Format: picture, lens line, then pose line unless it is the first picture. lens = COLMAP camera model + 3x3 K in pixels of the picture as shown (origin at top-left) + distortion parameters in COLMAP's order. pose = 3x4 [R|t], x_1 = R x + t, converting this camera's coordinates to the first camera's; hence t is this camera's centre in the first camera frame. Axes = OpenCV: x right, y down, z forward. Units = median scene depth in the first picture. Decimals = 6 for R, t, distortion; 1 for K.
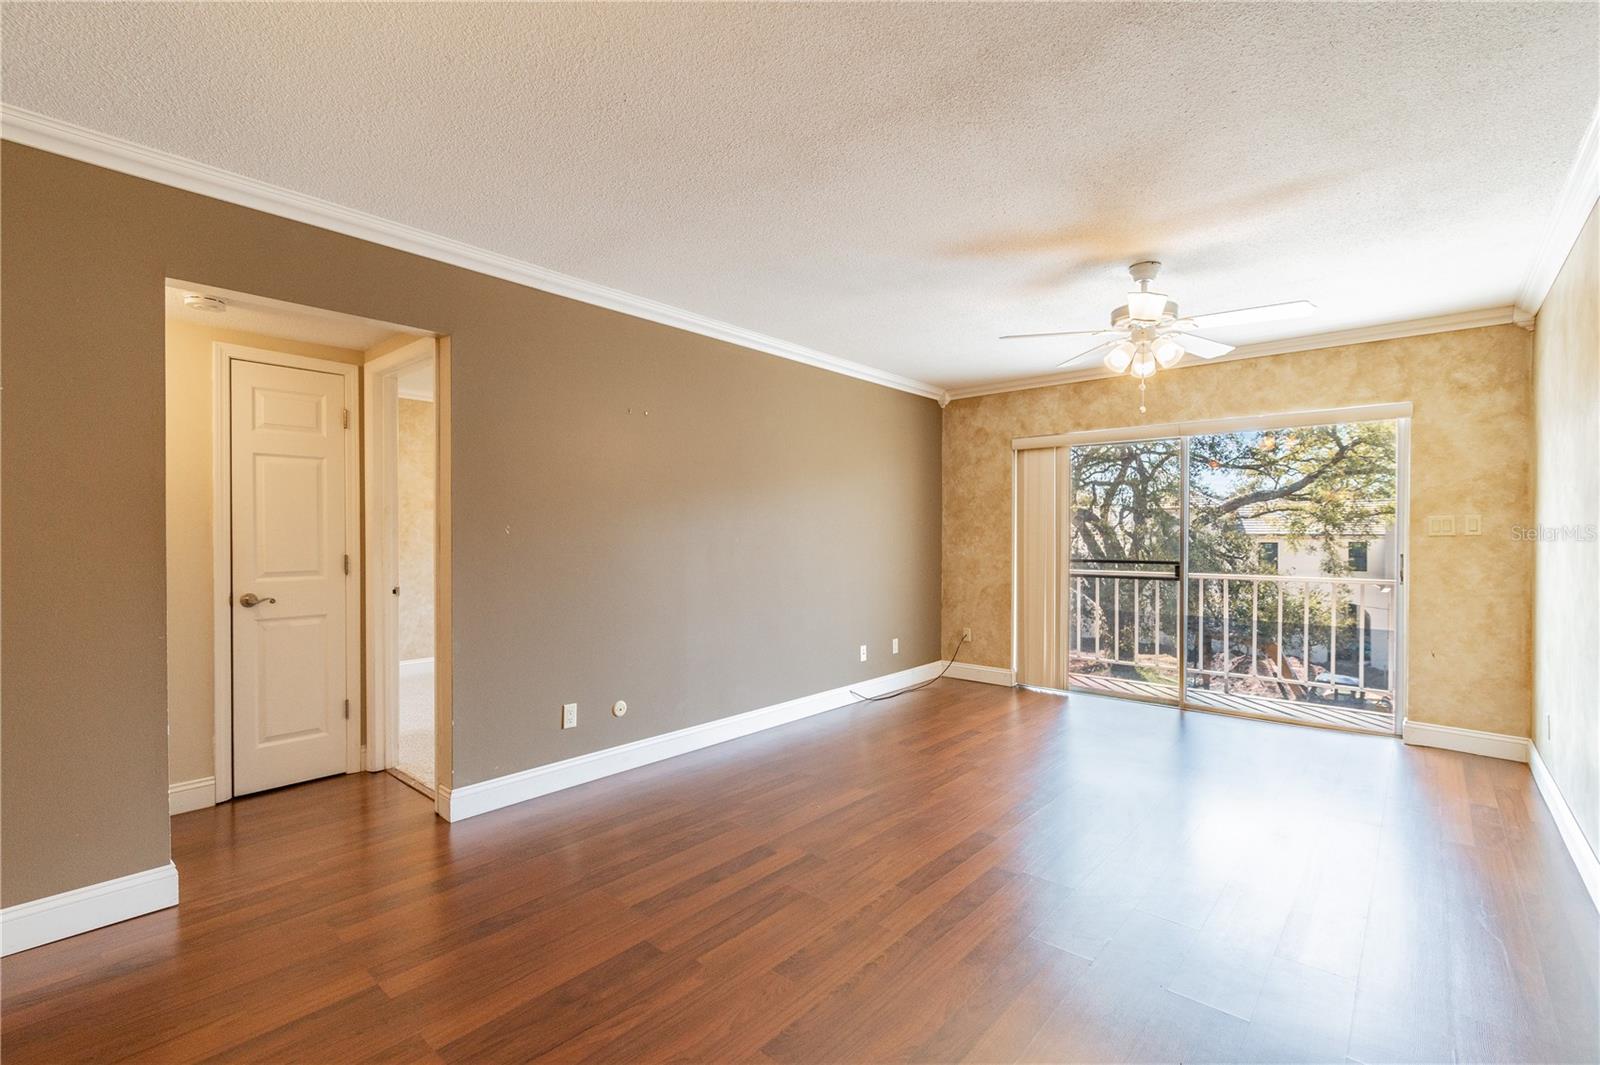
lens RADIAL K [[712.8, 0, 810.8], [0, 712.8, 540.8], [0, 0, 1]] dist [0.000945, -0.000570]
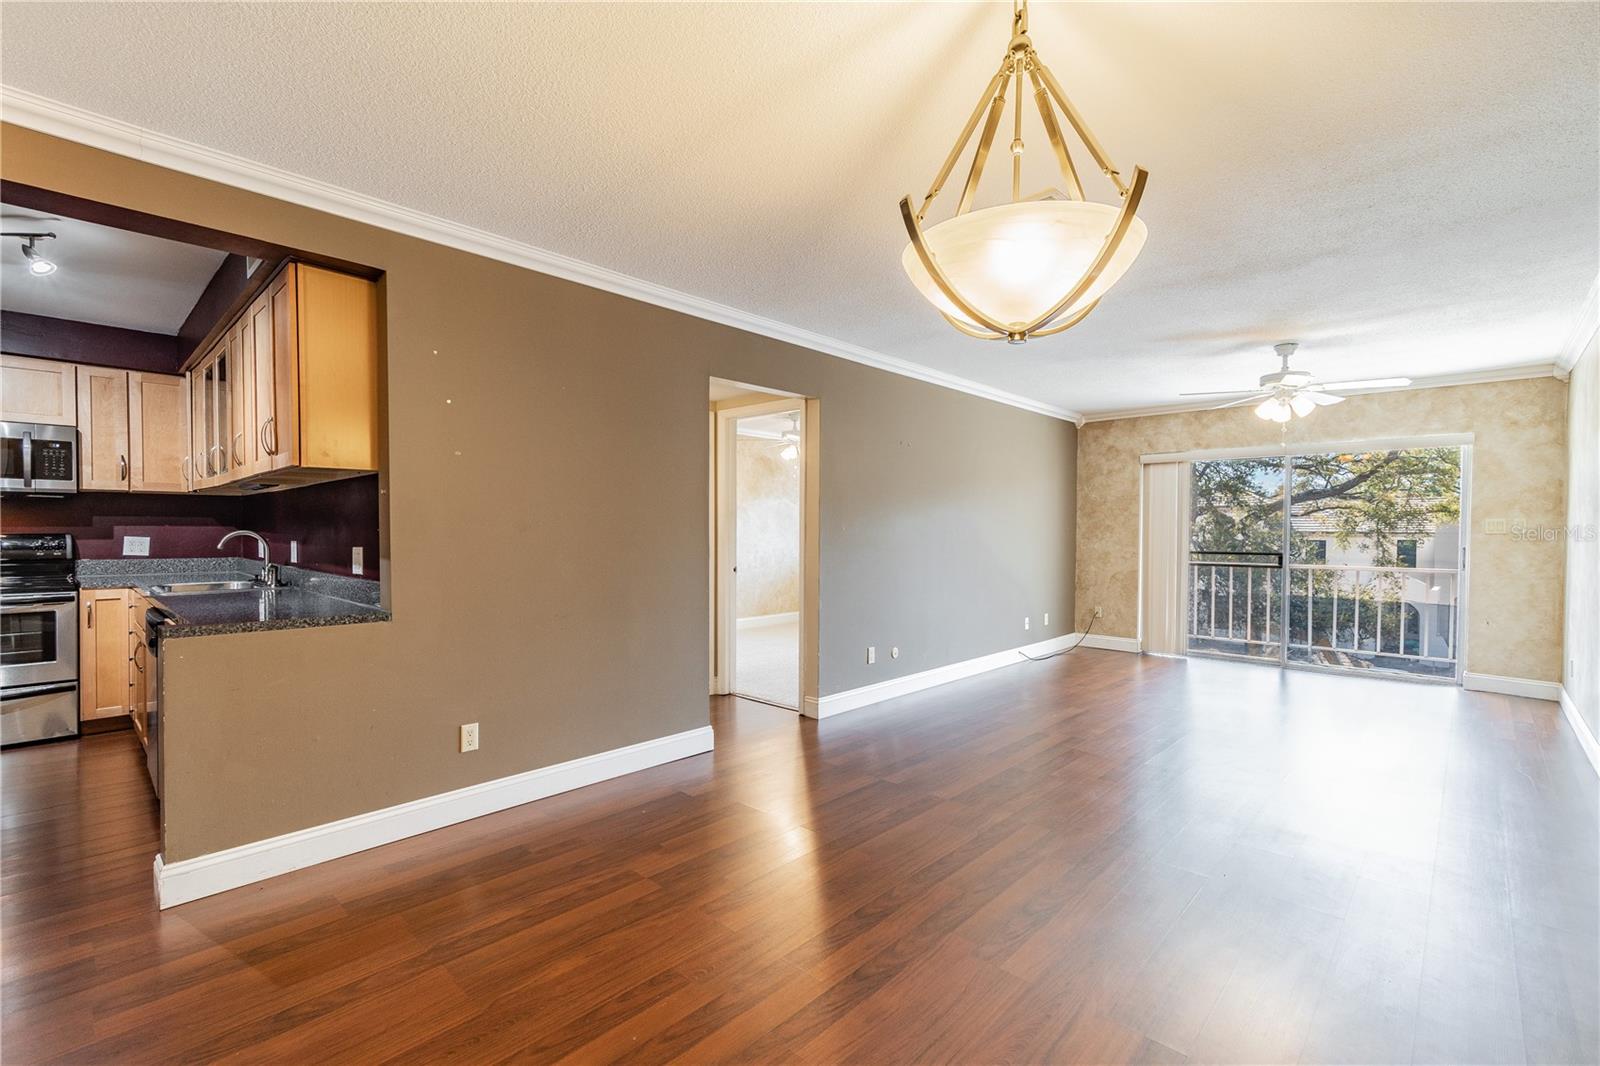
lens RADIAL K [[721.3, 0, 806.6], [0, 721.3, 545.2], [0, 0, 1]] dist [0.001941, -0.000181]
pose [[0.999328, 0.005145, -0.036282, -0.262425], [-0.004714, 0.999918, 0.011942, 0.003067], [0.036341, -0.011763, 0.999270, -0.294717]]
